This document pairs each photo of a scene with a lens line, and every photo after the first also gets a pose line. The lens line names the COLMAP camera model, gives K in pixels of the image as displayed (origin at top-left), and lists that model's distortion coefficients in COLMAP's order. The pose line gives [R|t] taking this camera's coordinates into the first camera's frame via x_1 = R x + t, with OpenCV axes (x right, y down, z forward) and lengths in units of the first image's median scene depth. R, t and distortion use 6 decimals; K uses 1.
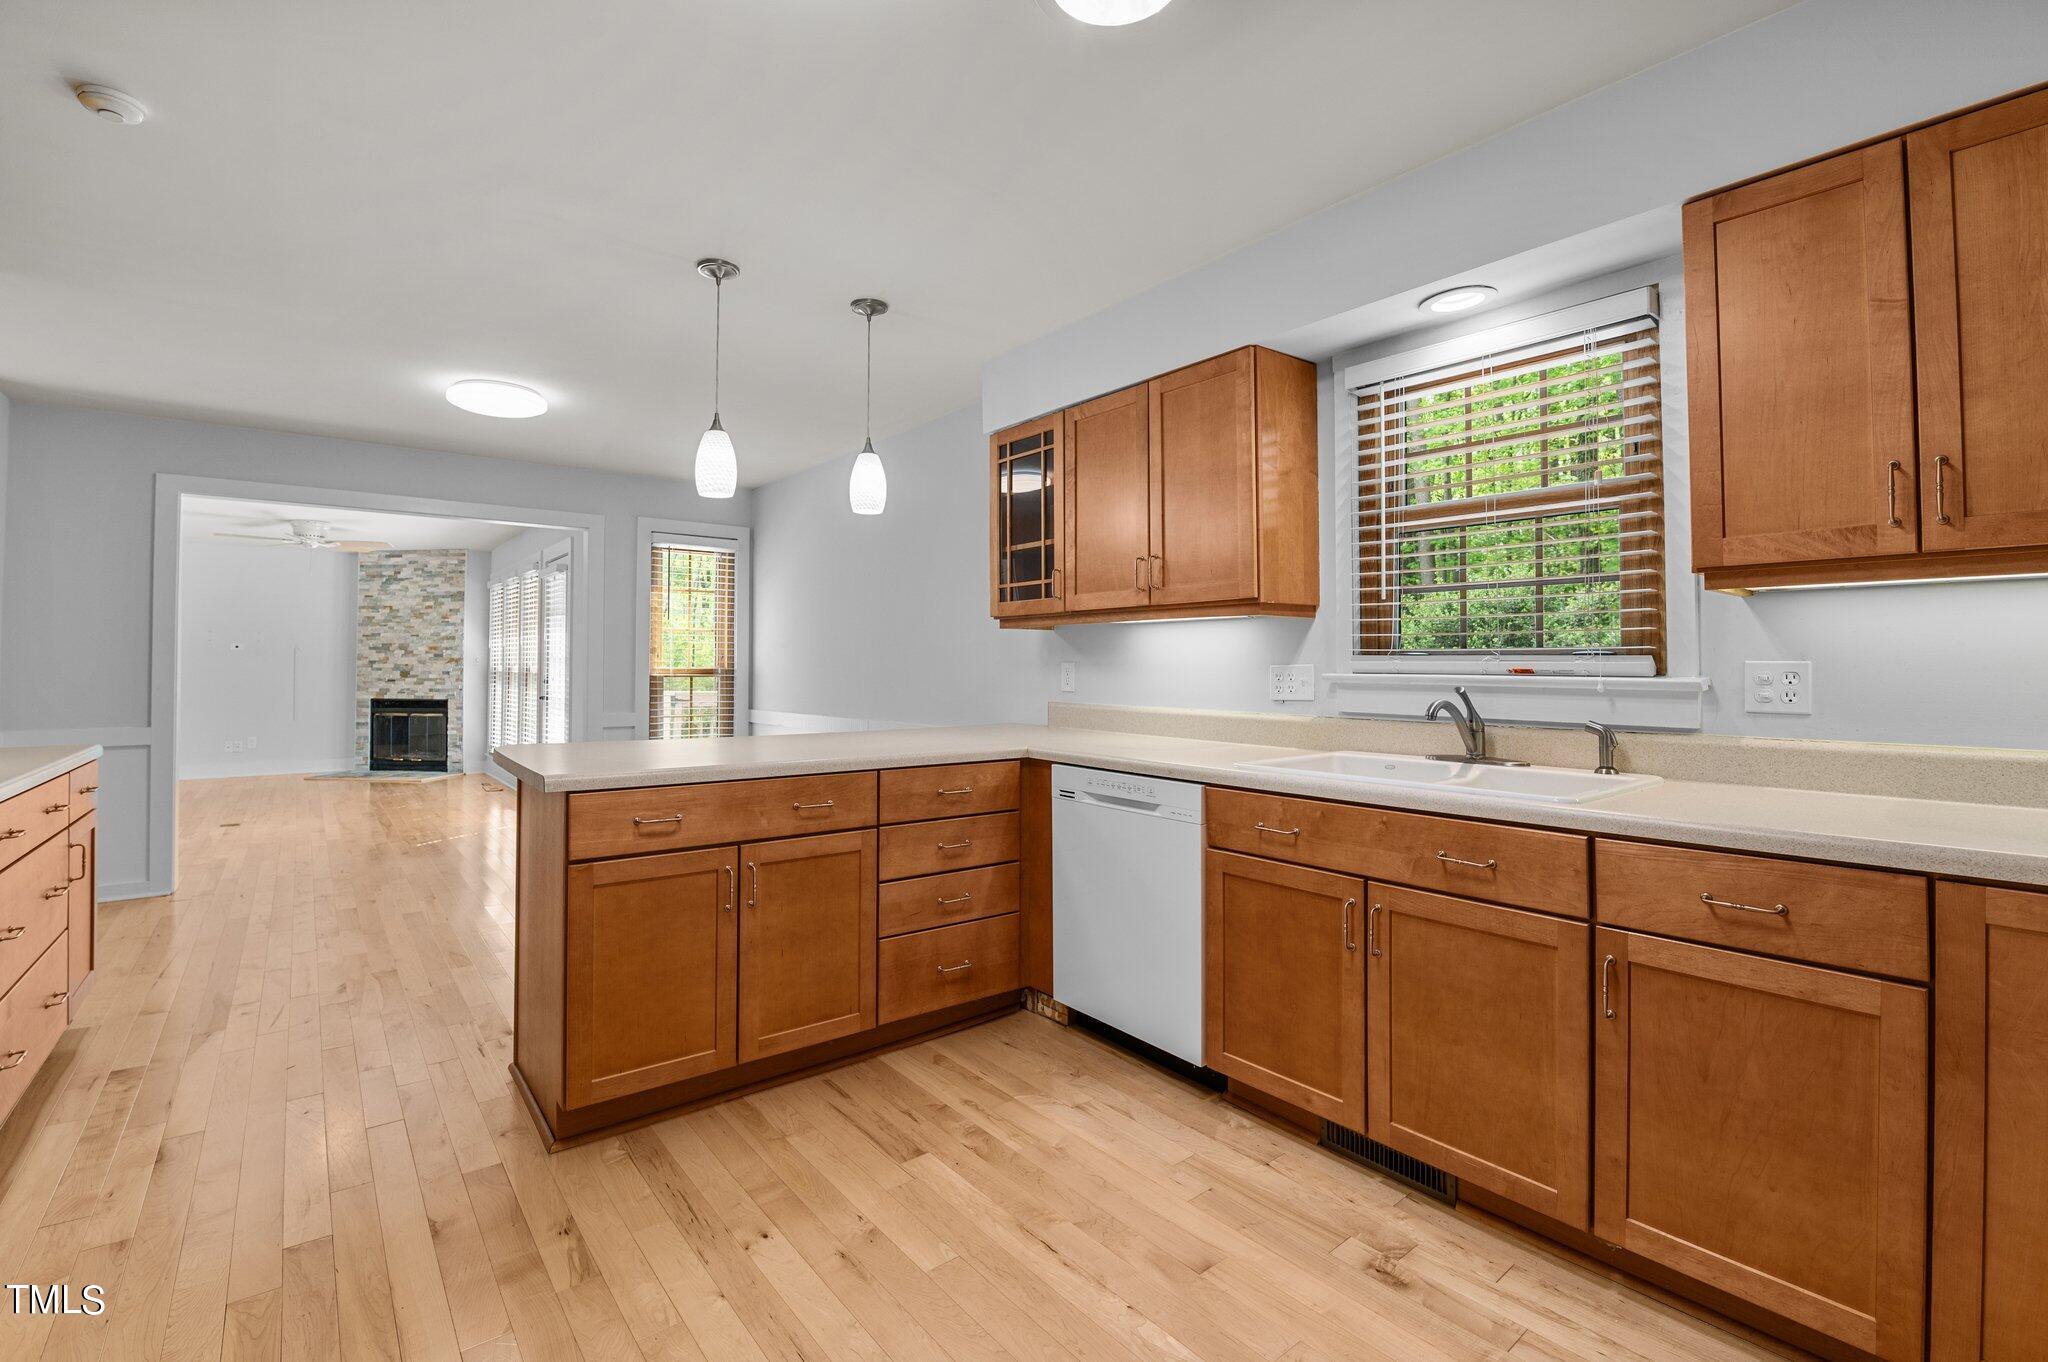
lens RADIAL K [[896.0, 0, 1000.2], [0, 896.0, 643.8], [0, 0, 1]] dist [-0.022846, 0.000937]
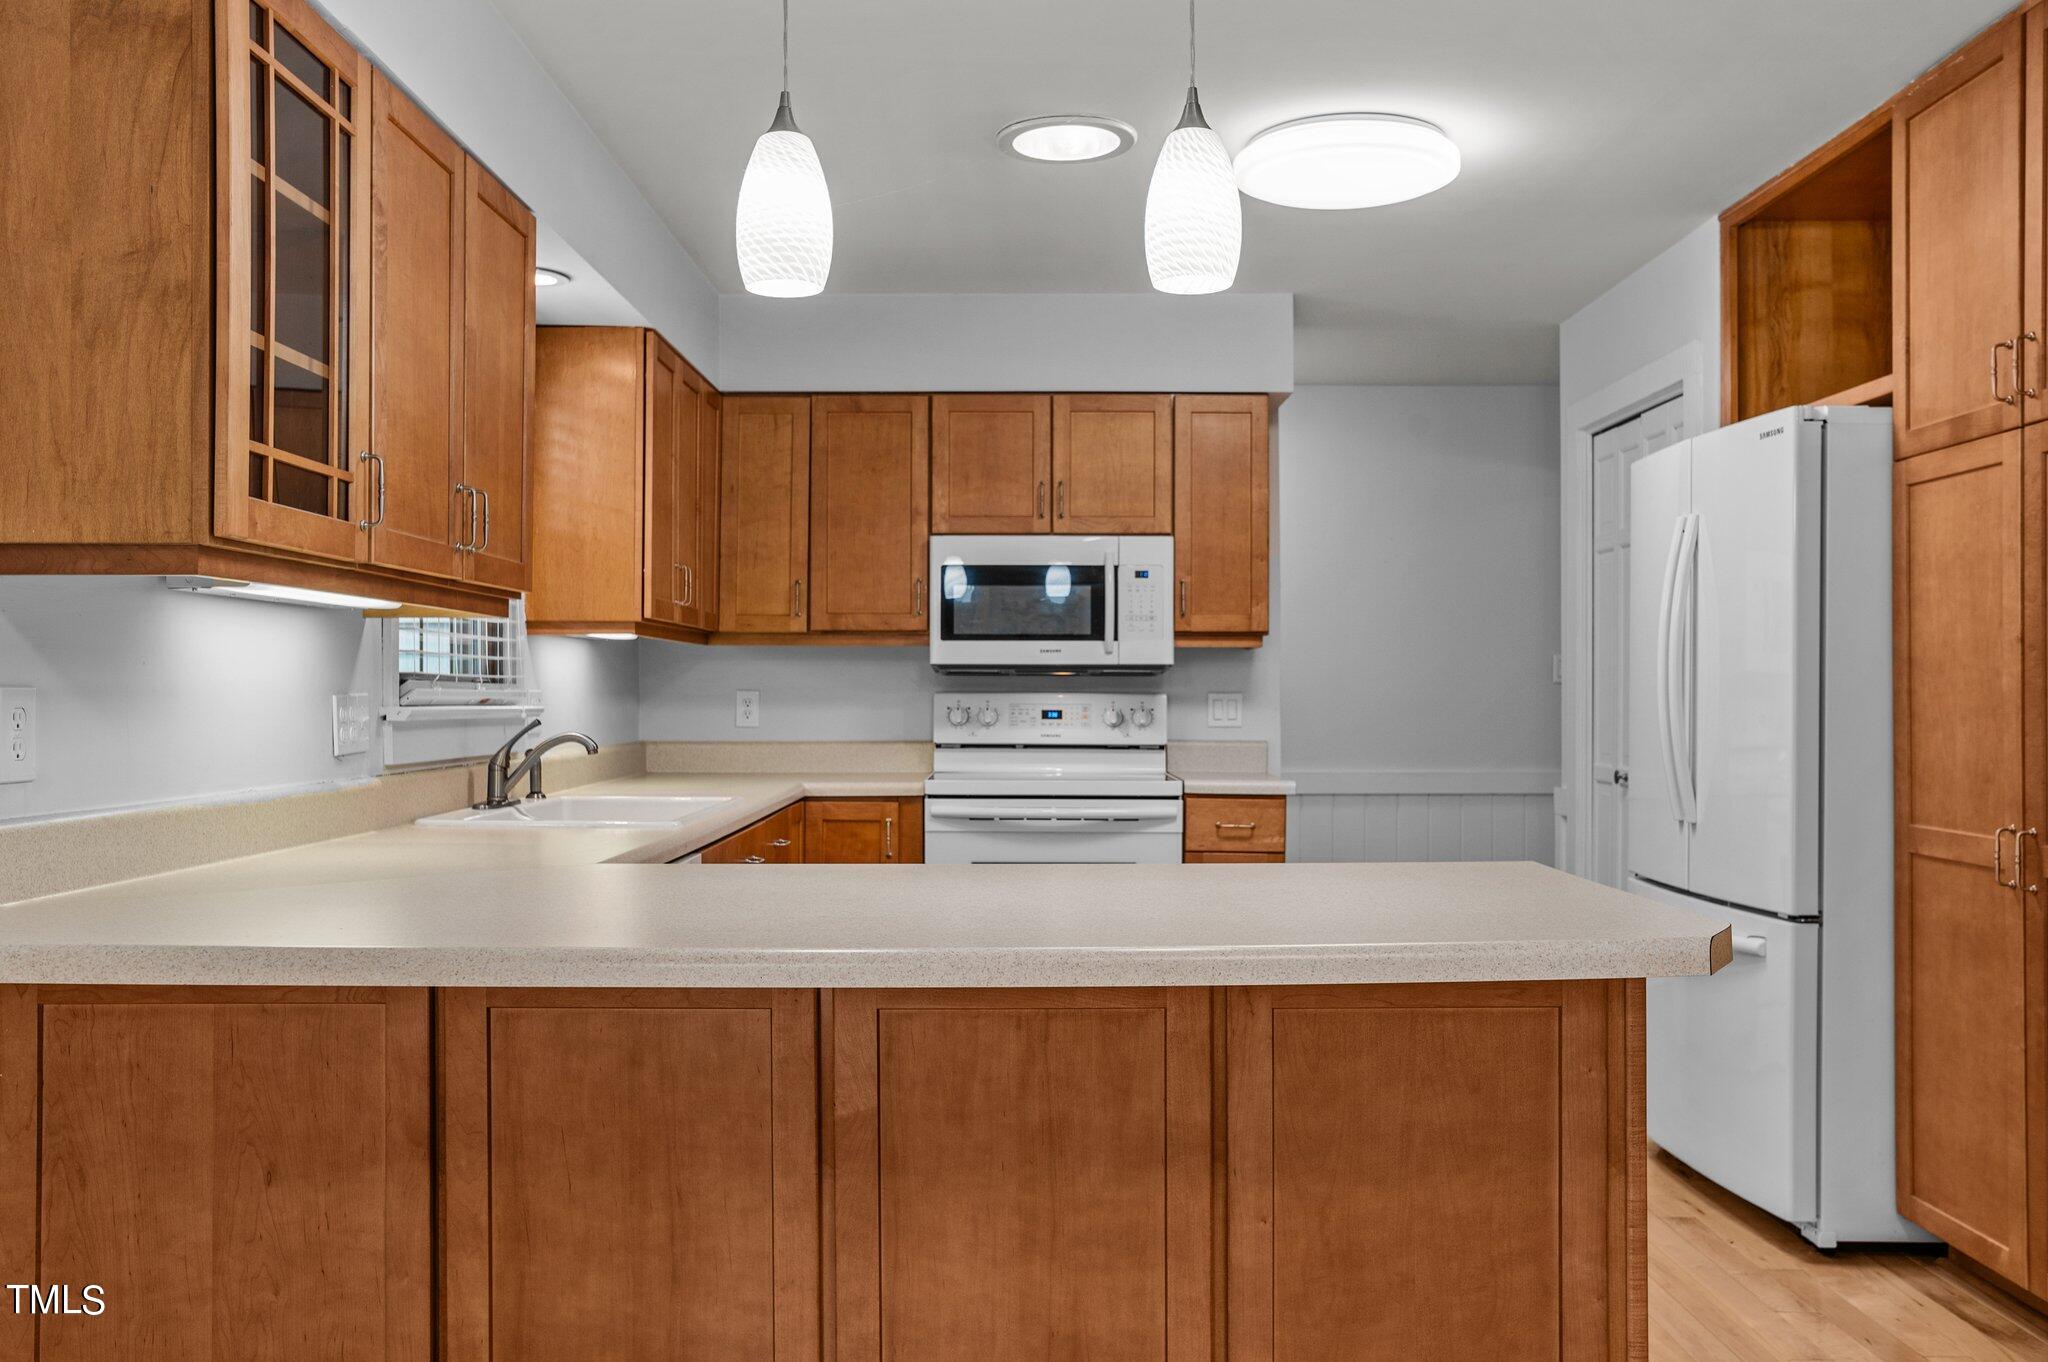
lens RADIAL K [[1728.2, 0, 1025.1], [0, 1728.2, 692.6], [0, 0, 1]] dist [-0.048763, 0.016066]
pose [[-0.789700, -0.000175, 0.613493, -0.863025], [-0.013820, 0.999751, -0.017505, 0.043365], [-0.613337, -0.022302, -0.789506, 1.933786]]
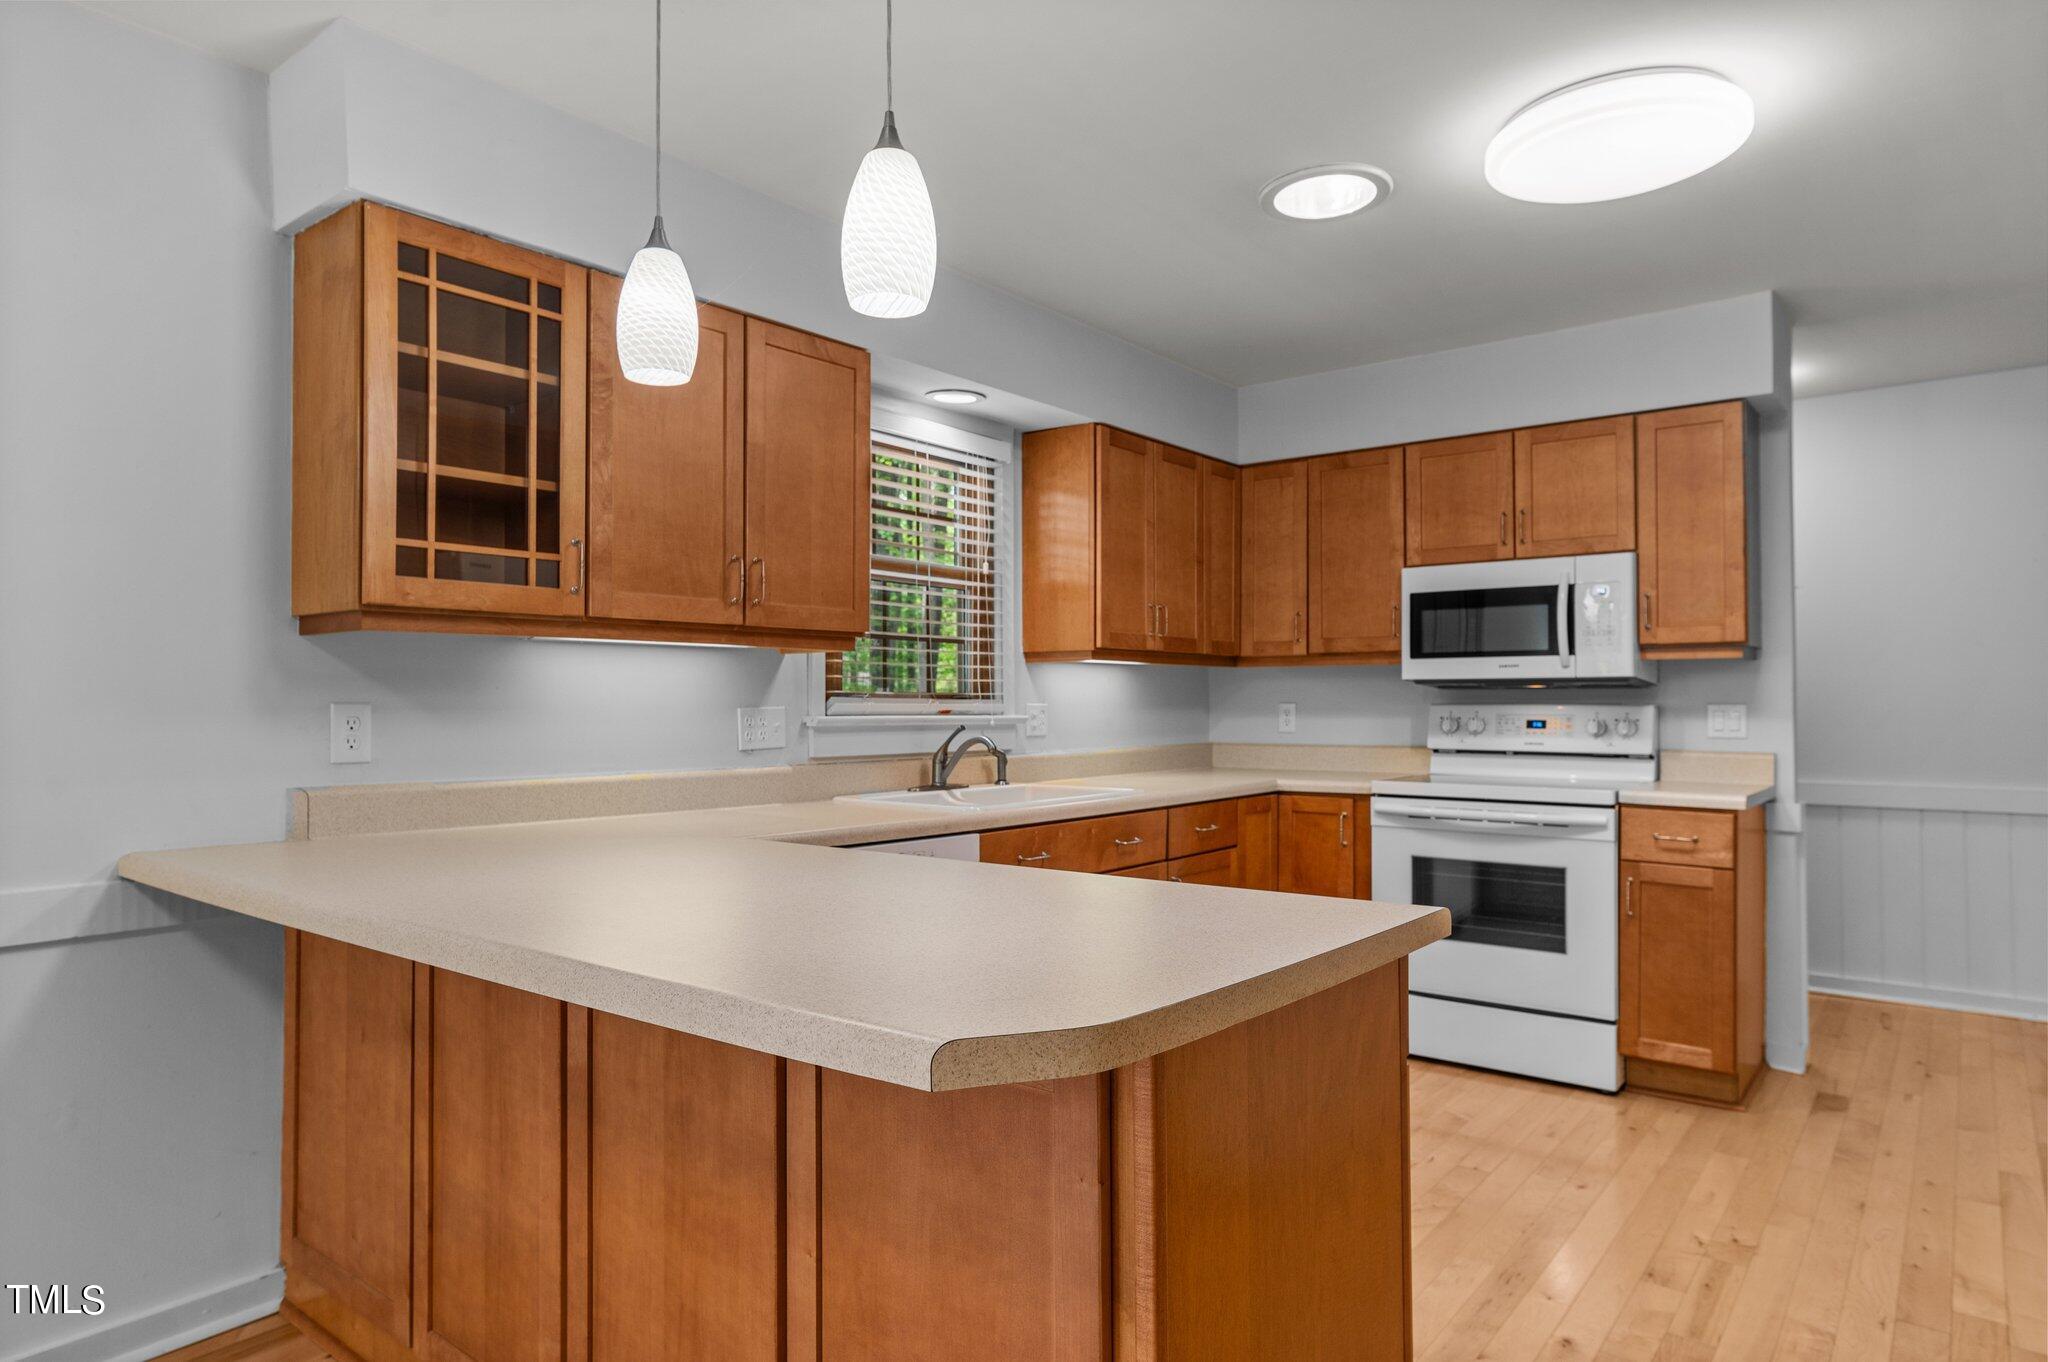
lens RADIAL K [[1225.6, 0, 1013.3], [0, 1225.6, 683.9], [0, 0, 1]] dist [-0.014894, 0.001646]
pose [[-0.232336, 0.017147, 0.972484, -1.028556], [-0.019111, 0.999571, -0.022190, 0.026831], [-0.972448, -0.023741, -0.231909, 1.237862]]
